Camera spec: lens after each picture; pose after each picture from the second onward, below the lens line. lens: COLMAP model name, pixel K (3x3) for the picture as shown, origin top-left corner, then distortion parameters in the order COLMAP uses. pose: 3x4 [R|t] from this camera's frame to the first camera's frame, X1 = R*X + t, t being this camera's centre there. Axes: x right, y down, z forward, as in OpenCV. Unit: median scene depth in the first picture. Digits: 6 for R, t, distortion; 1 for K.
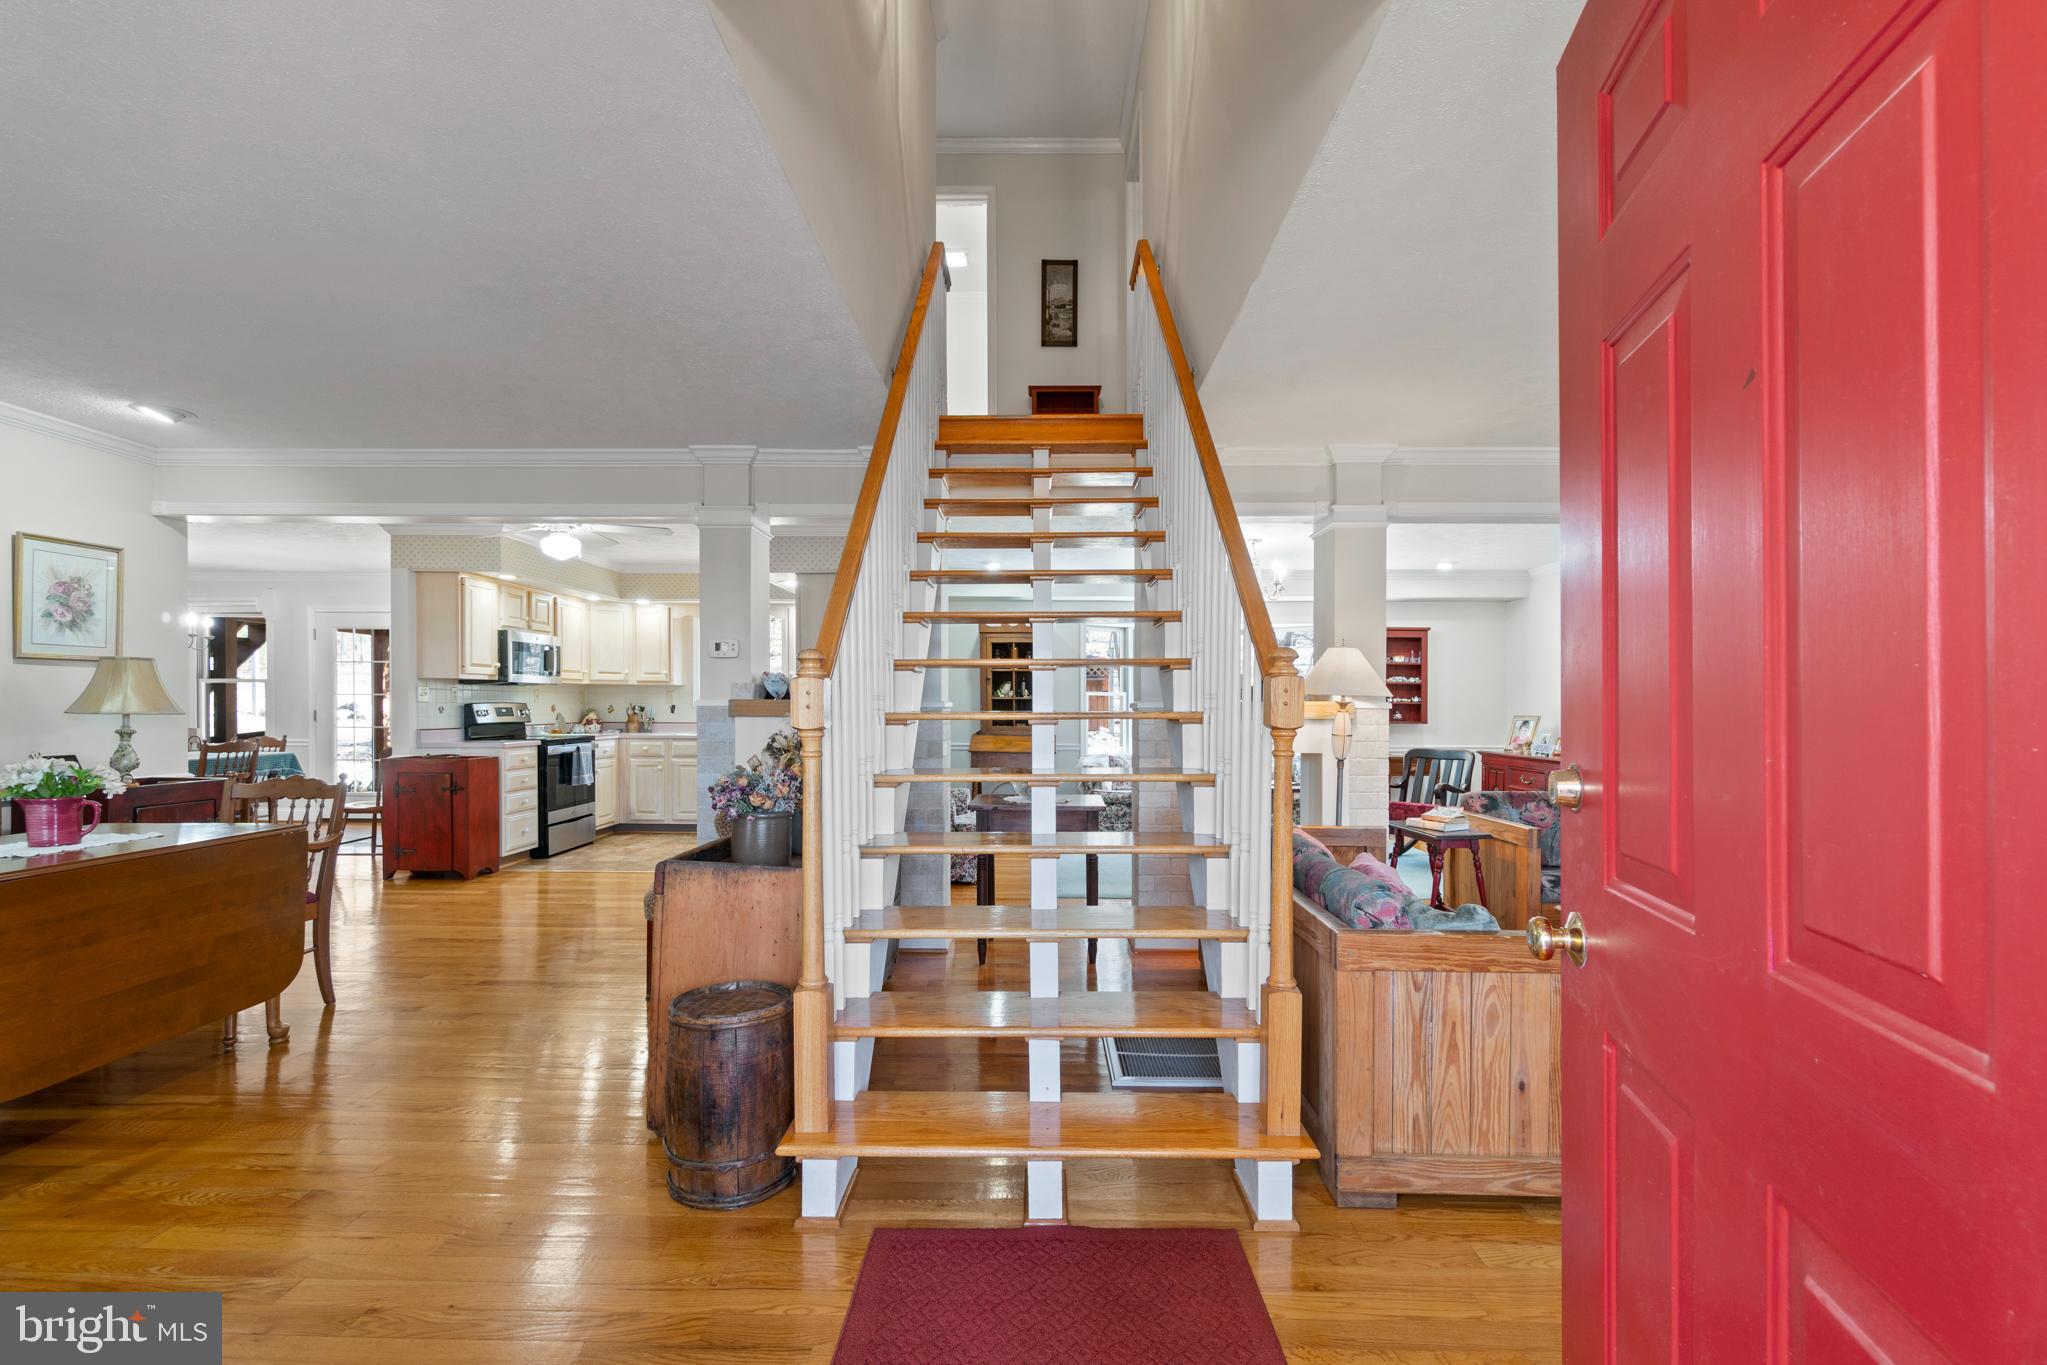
lens RADIAL K [[896.9, 0, 1026.2], [0, 896.9, 706.8], [0, 0, 1]] dist [-0.003988, -0.000159]
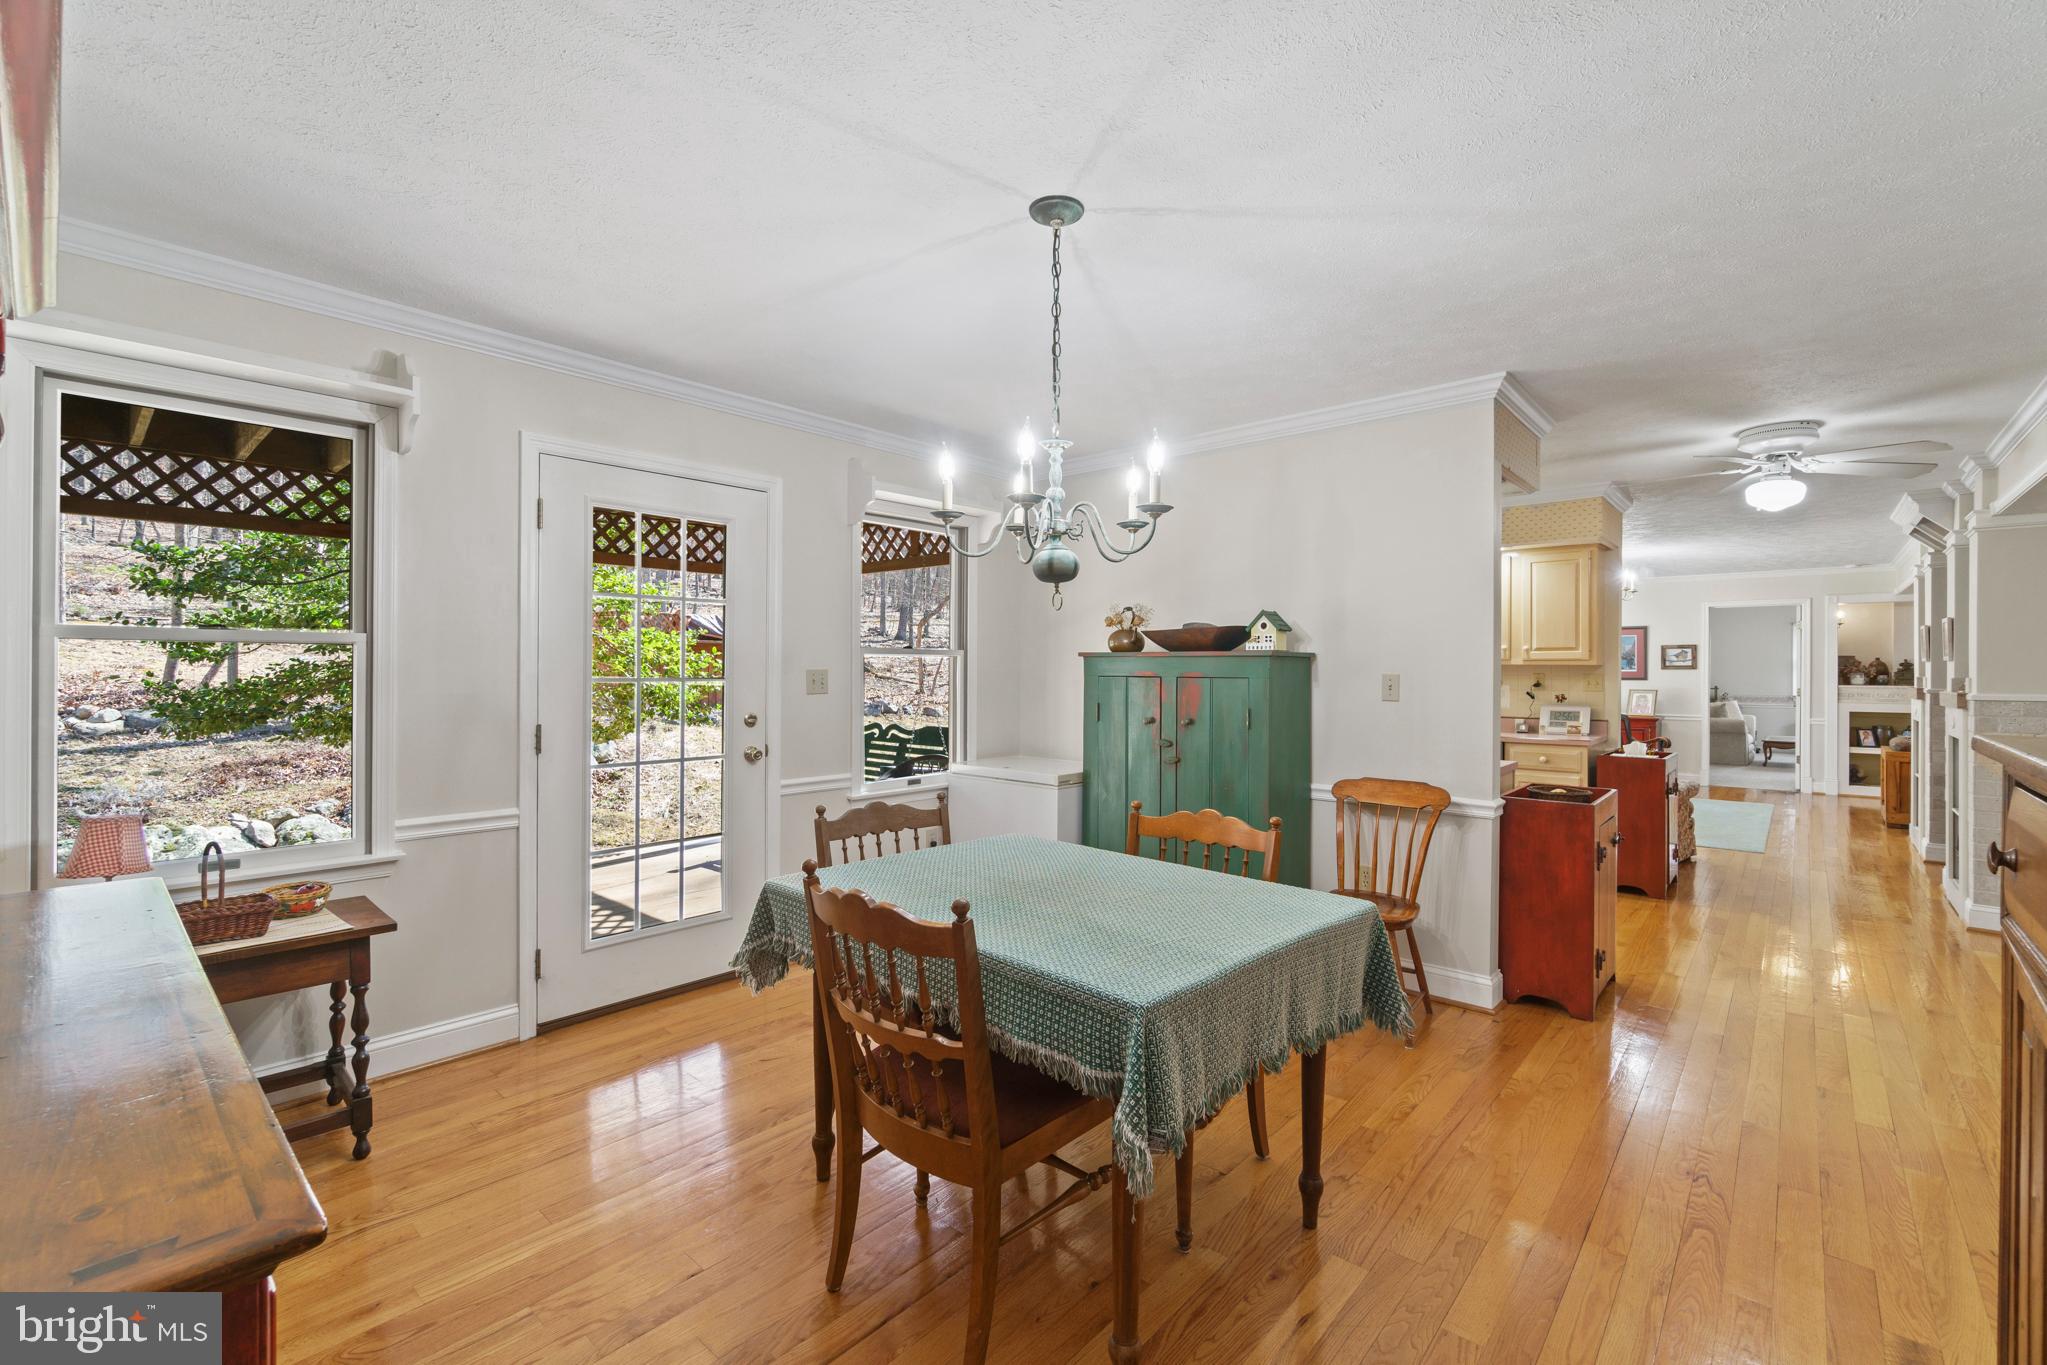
lens RADIAL K [[882.9, 0, 1031.3], [0, 882.9, 673.0], [0, 0, 1]] dist [0.002945, 0.000761]
pose [[0.649869, -0.004627, 0.760032, -1.210280], [-0.001085, 0.999975, 0.007015, -0.026494], [-0.760045, -0.005383, 0.649848, 0.795038]]
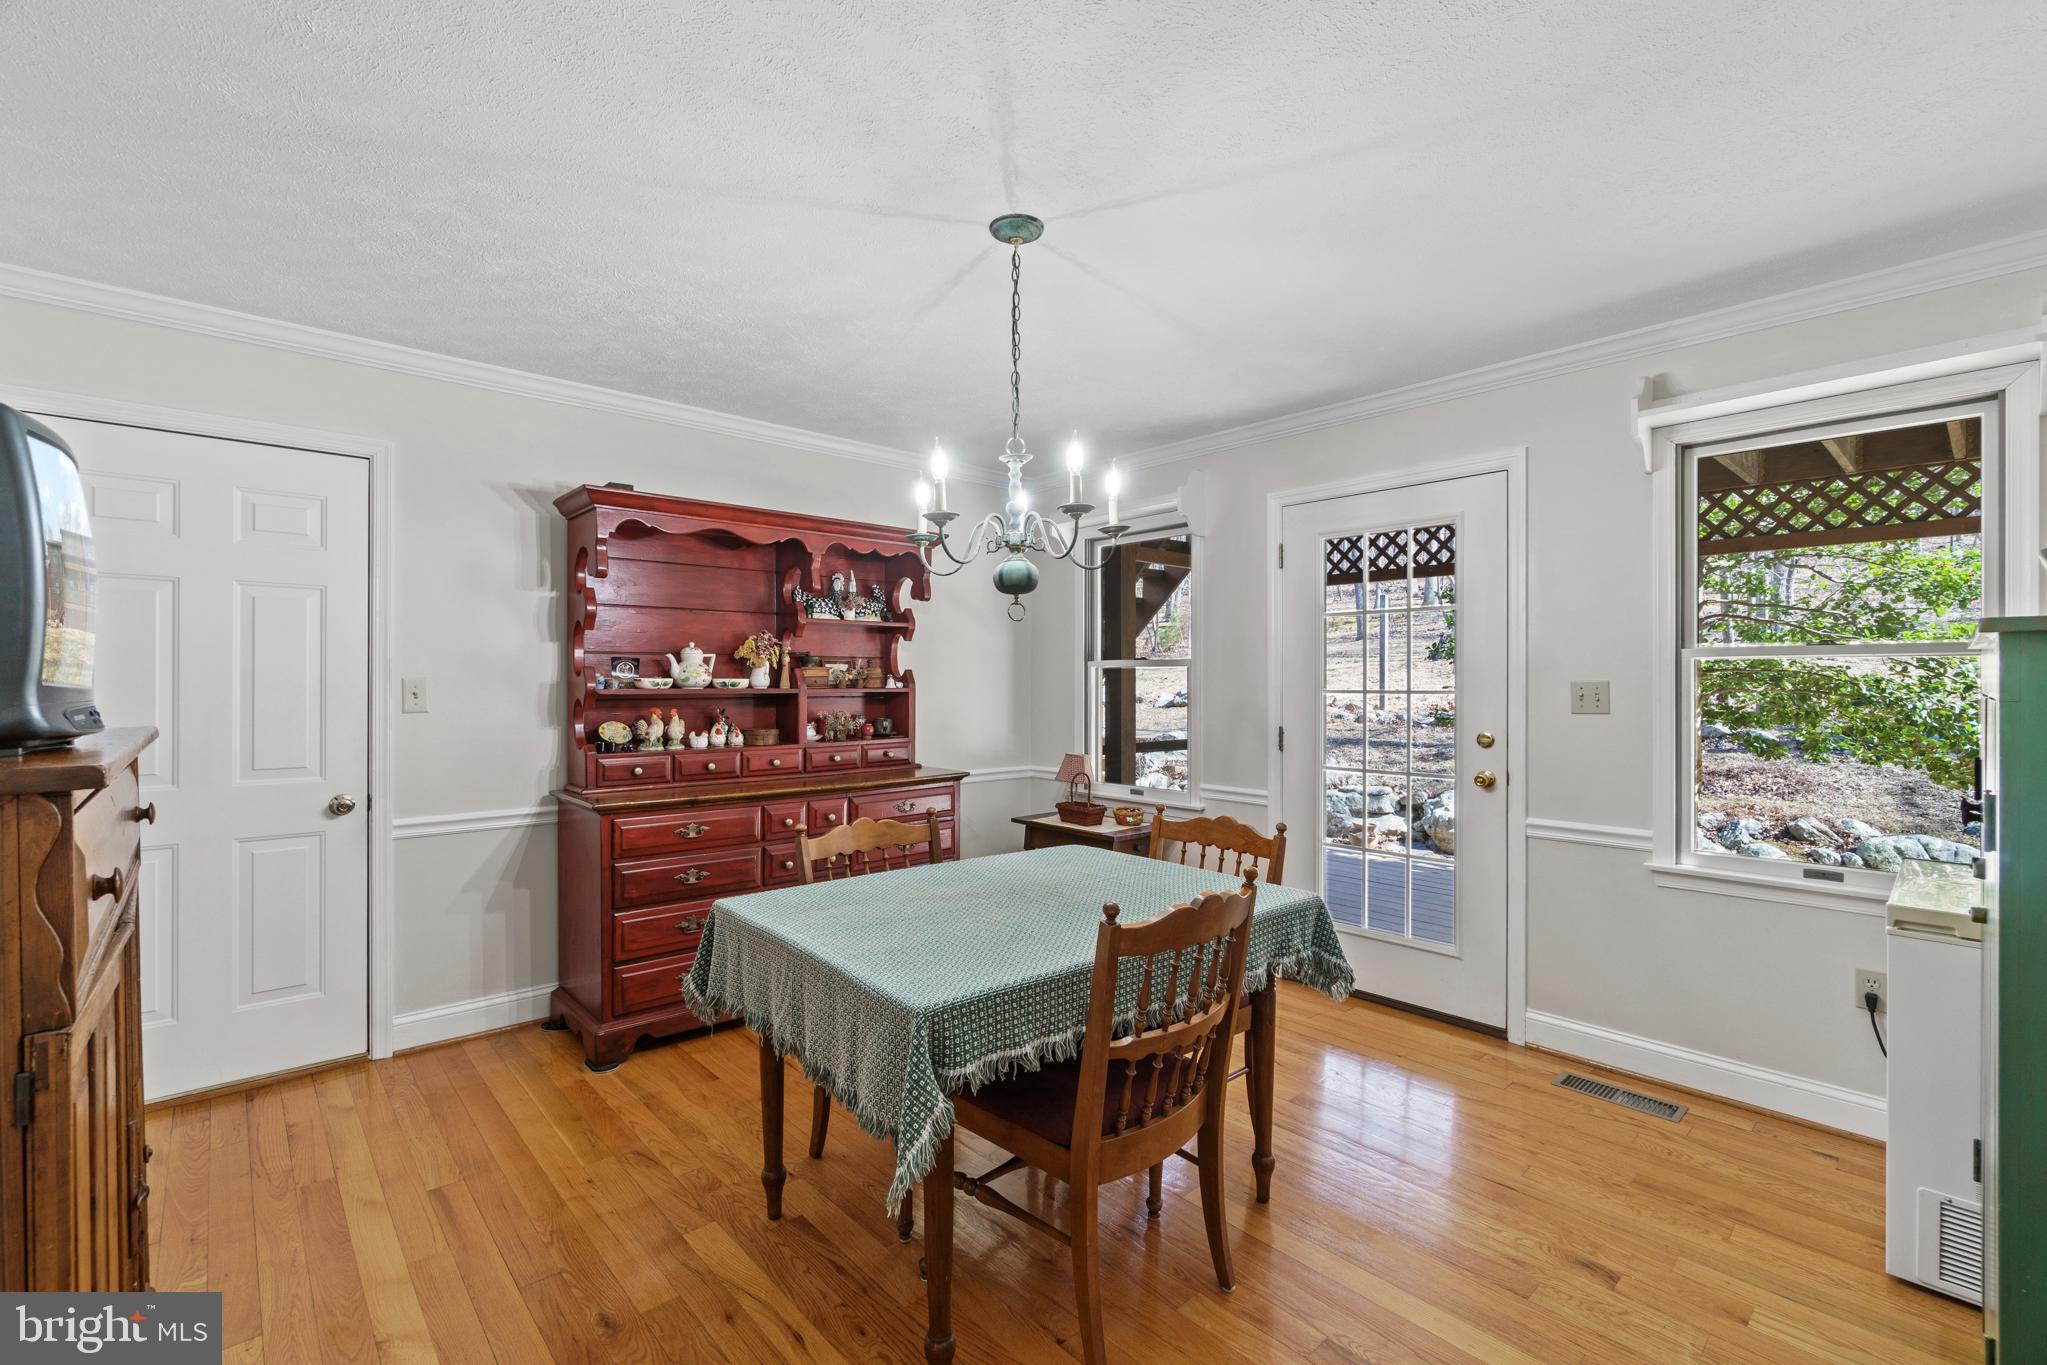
lens RADIAL K [[892.4, 0, 1023.5], [0, 892.4, 682.5], [0, 0, 1]] dist [-0.002154, 0.000111]
pose [[0.684674, -0.001998, -0.728846, -0.722496], [-0.000729, 0.999994, -0.003426, -0.021303], [0.728849, 0.002877, 0.684669, 0.778065]]
